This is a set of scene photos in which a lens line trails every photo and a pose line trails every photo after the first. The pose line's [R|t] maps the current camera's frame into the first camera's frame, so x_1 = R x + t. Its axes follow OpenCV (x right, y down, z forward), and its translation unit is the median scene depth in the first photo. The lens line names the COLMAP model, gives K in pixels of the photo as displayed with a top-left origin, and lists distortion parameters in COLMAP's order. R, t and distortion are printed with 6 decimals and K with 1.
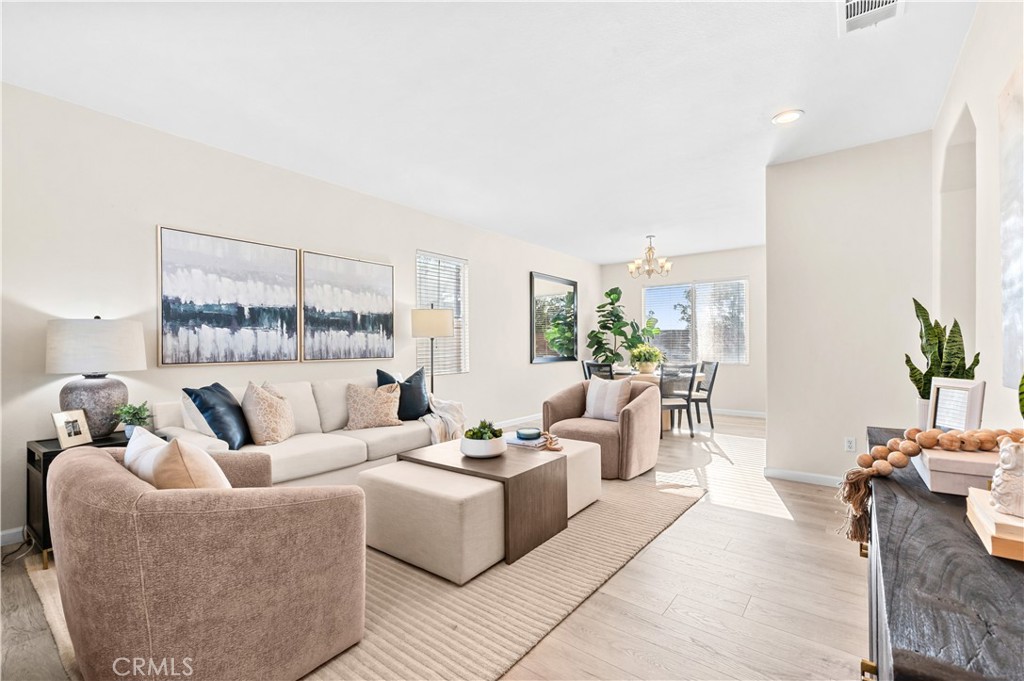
lens RADIAL K [[444.5, 0, 512.0], [0, 444.5, 340.5], [0, 0, 1]] dist [0.000241, -0.000104]
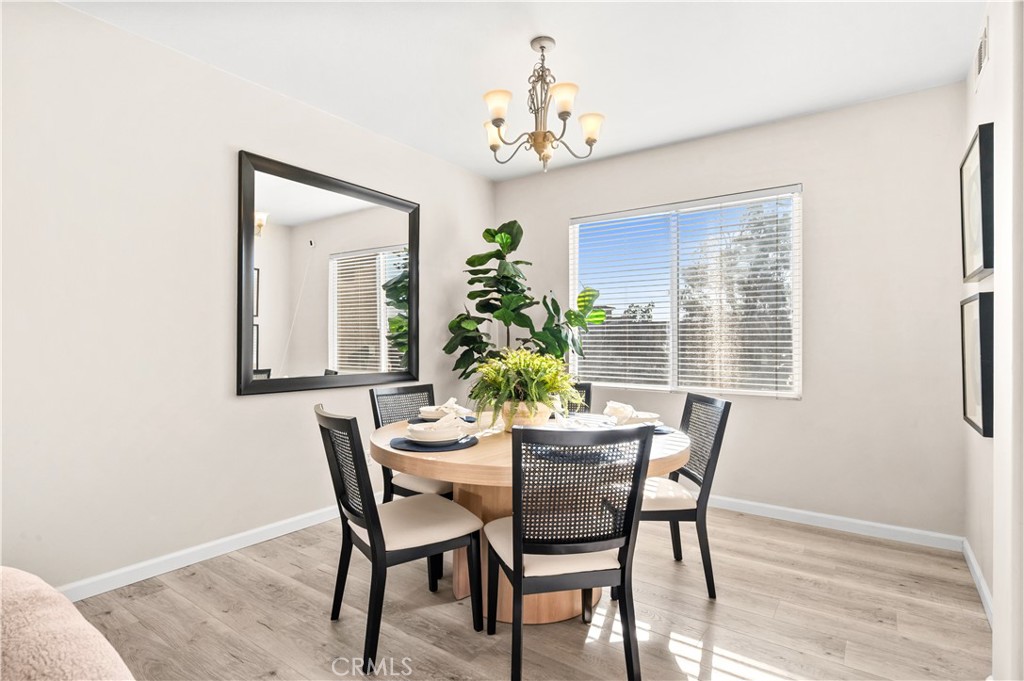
lens RADIAL K [[517.1, 0, 512.0], [0, 517.1, 340.5], [0, 0, 1]] dist [-0.000110, -0.000031]
pose [[0.999281, 0.001653, 0.037866, 0.217490], [-0.001890, 0.999979, 0.006237, 0.000900], [-0.037855, -0.006304, 0.999263, 0.471188]]
